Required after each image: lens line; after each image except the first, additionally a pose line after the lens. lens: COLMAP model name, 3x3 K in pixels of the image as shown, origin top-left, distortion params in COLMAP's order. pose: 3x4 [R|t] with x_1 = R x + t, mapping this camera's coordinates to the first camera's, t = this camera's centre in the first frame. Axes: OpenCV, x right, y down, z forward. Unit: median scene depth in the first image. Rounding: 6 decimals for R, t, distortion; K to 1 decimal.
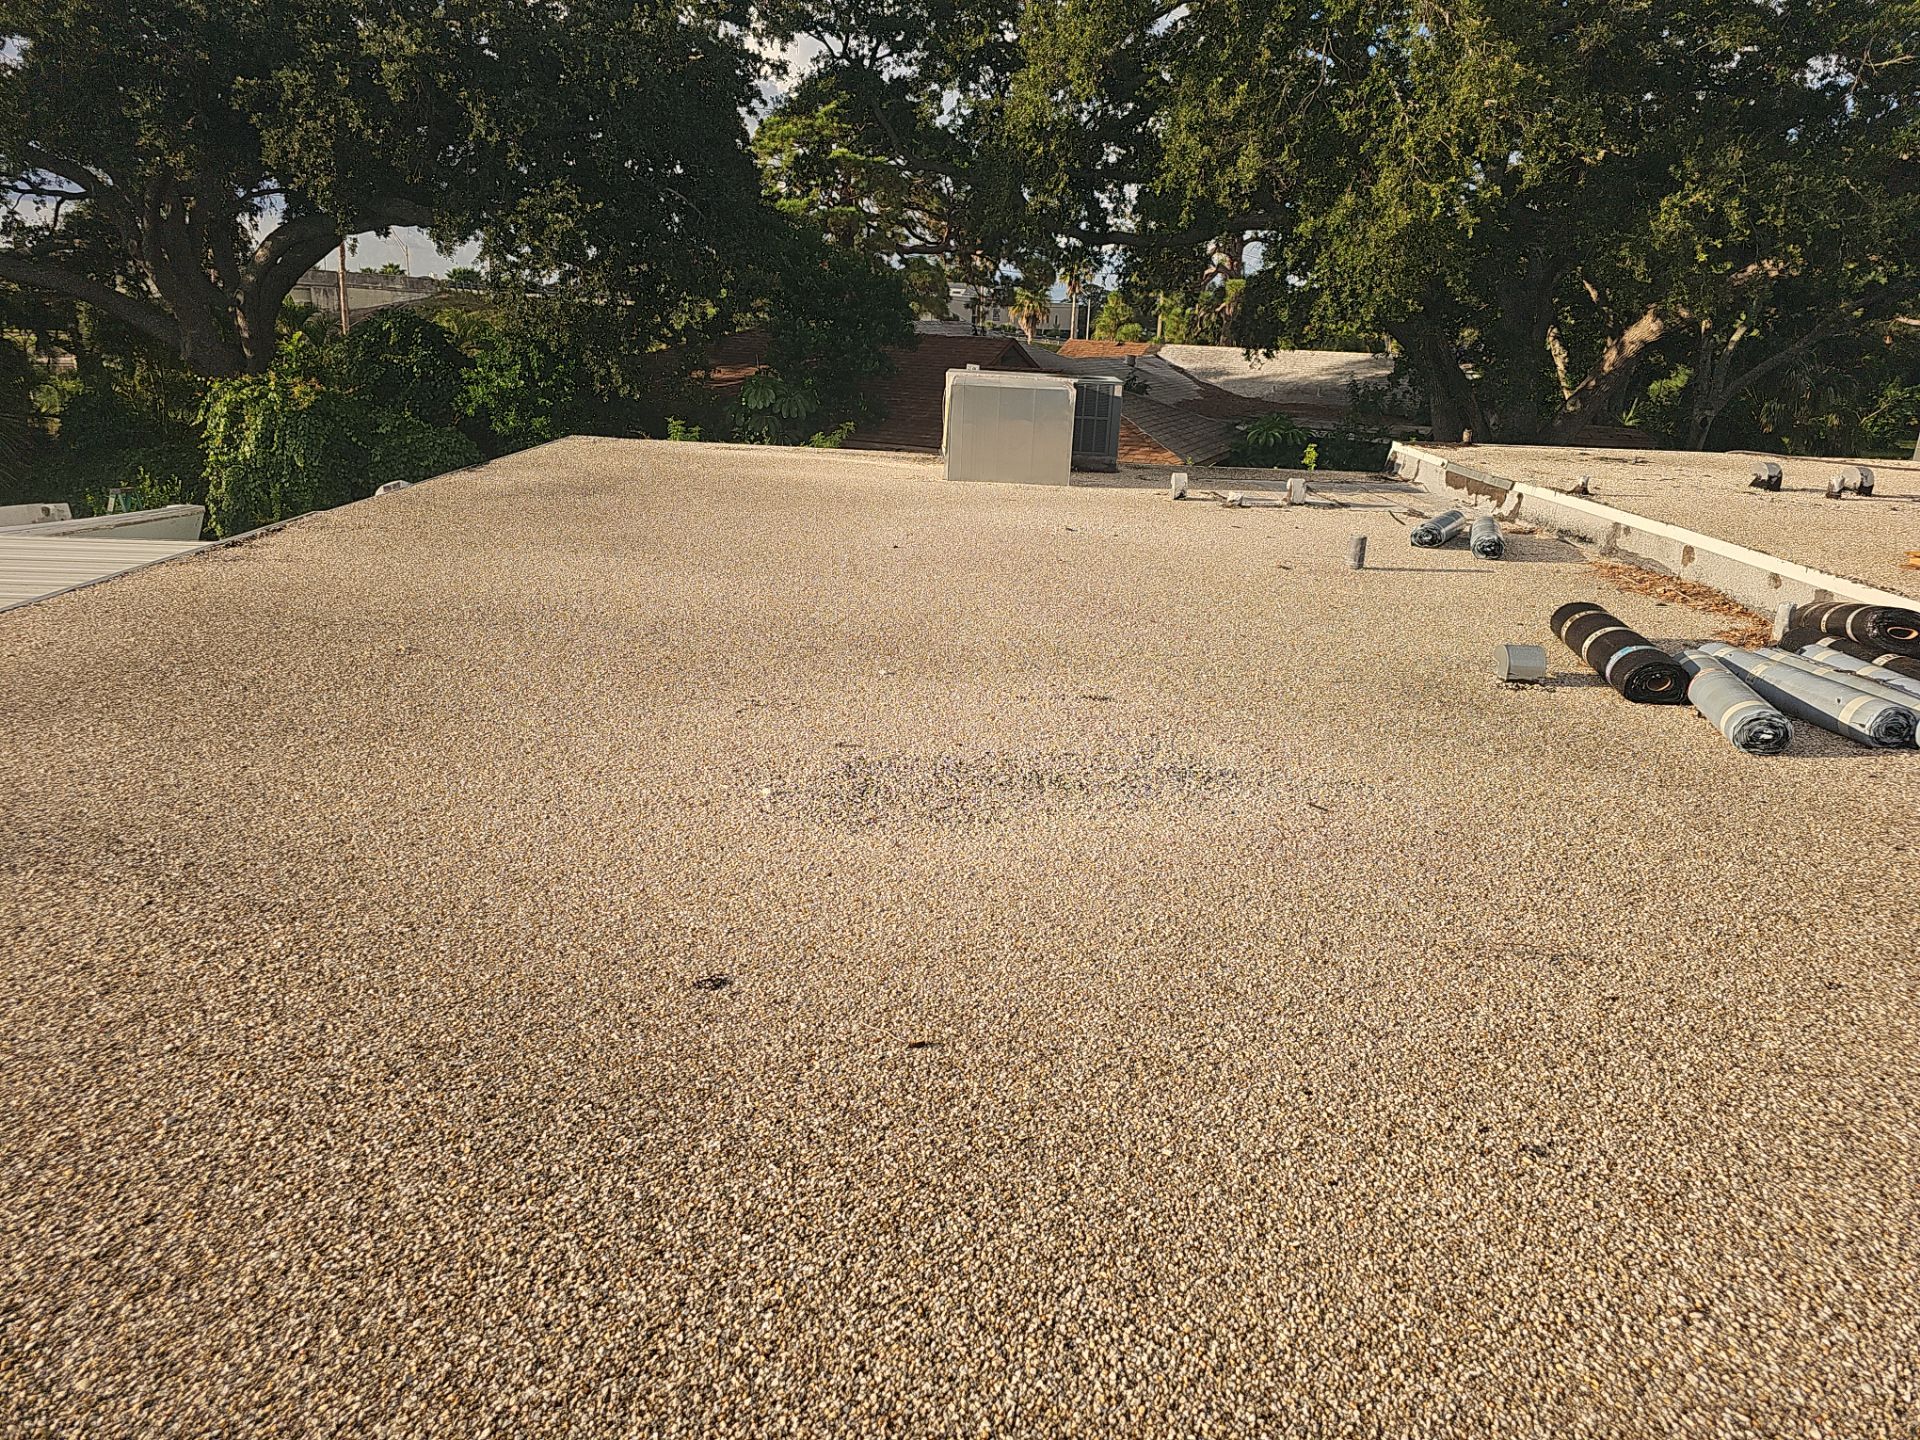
lens RADIAL K [[1265.1, 0, 968.8], [0, 1265.1, 712.5], [0, 0, 1]] dist [0.051078, -0.040410]
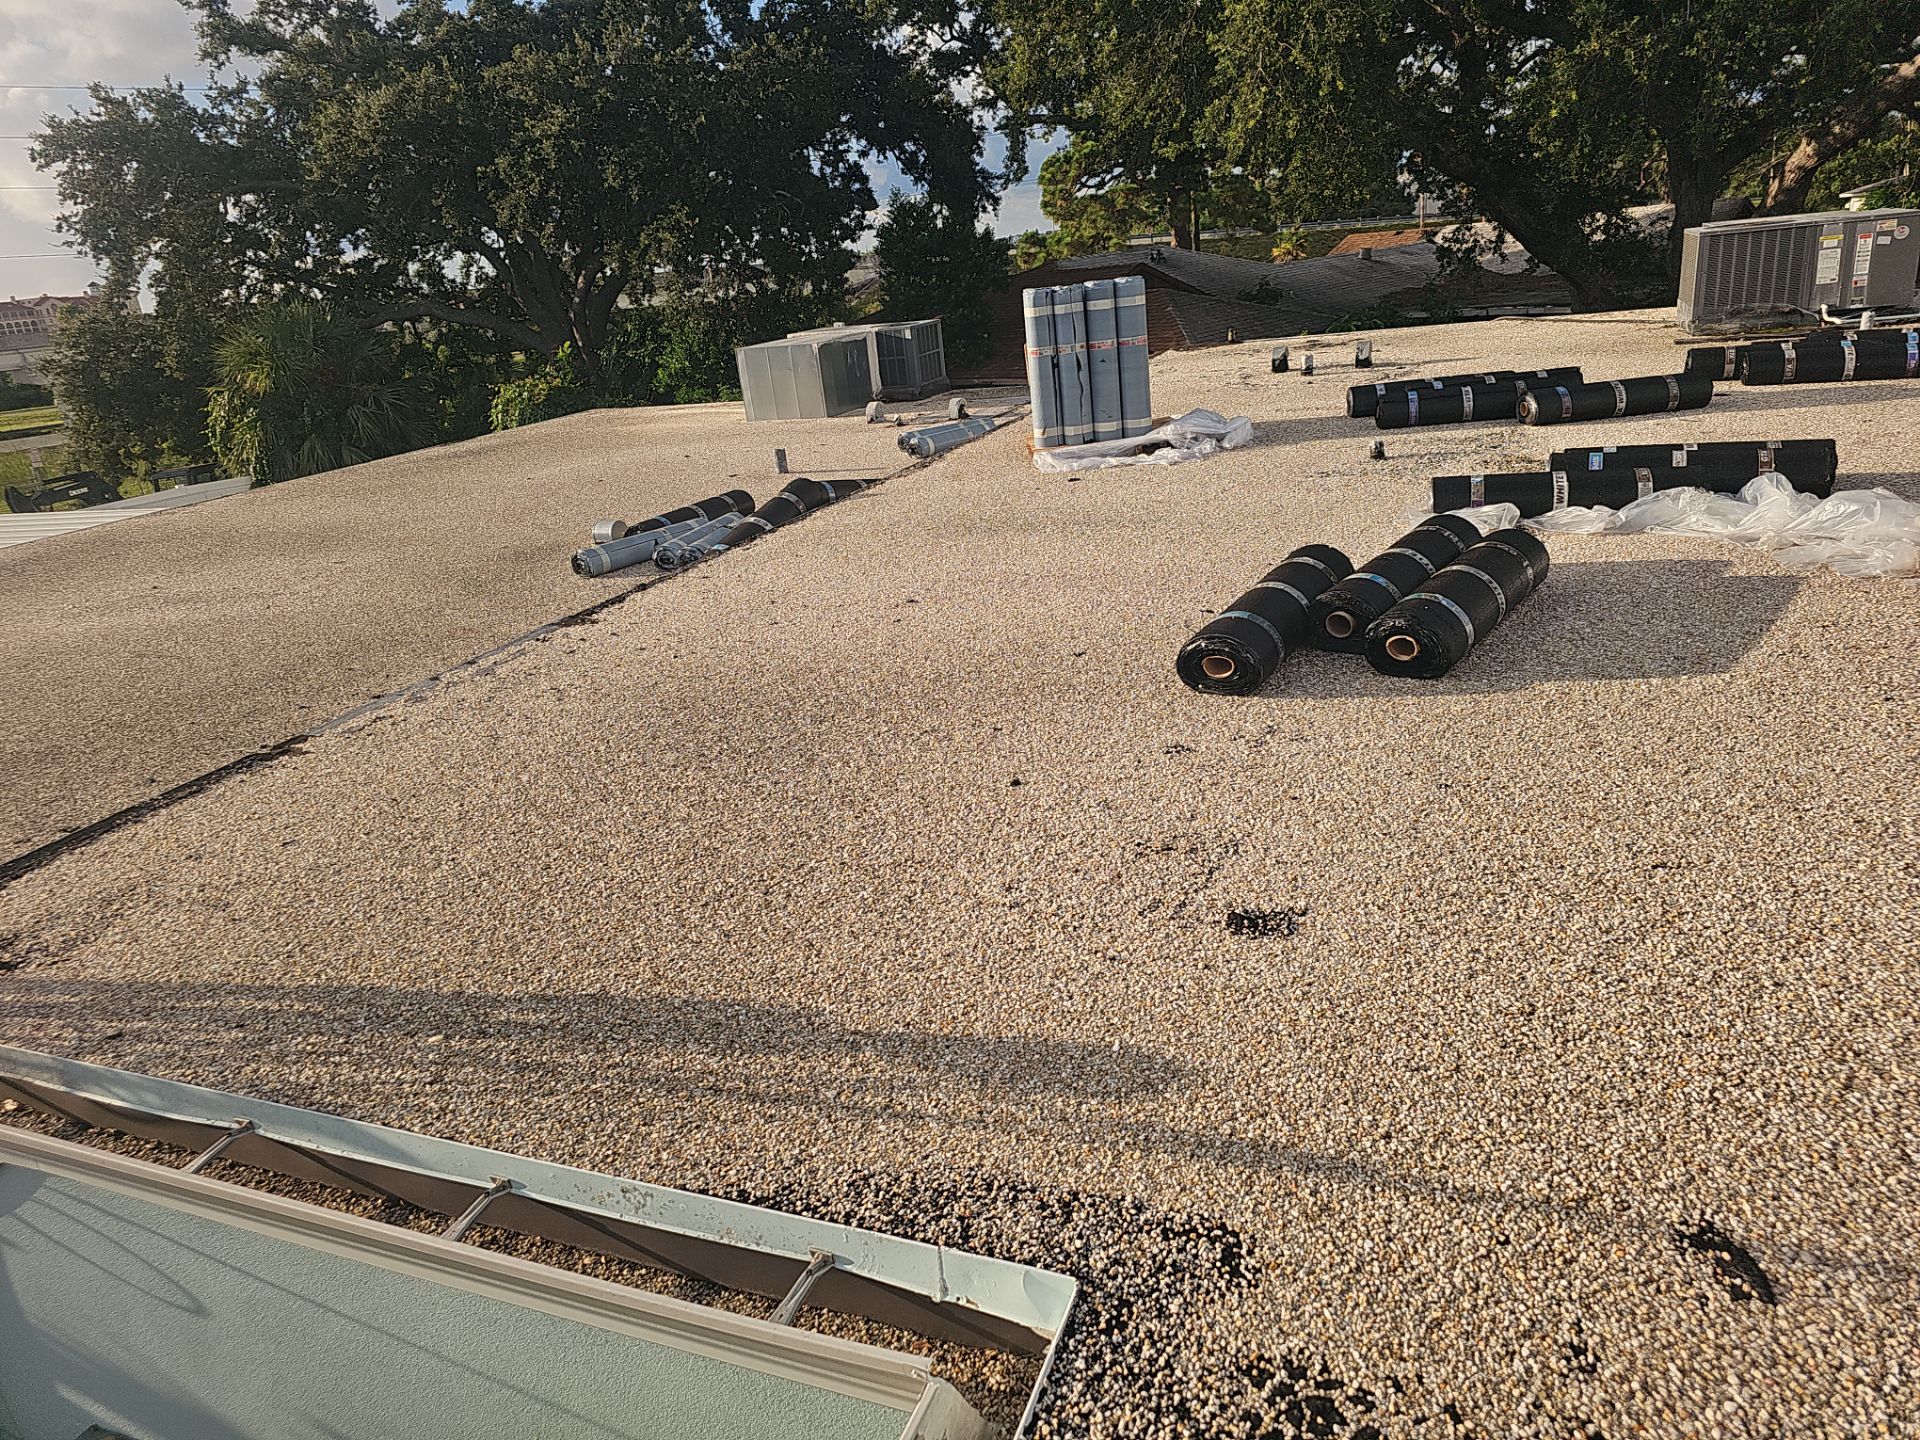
lens RADIAL K [[1265.1, 0, 975.9], [0, 1265.1, 716.4], [0, 0, 1]] dist [0.051078, -0.040410]
pose [[0.915672, 0.001697, -0.401923, 0.463734], [0.022533, 0.998202, 0.055549, 0.035485], [0.401294, -0.059921, 0.913987, -0.089053]]
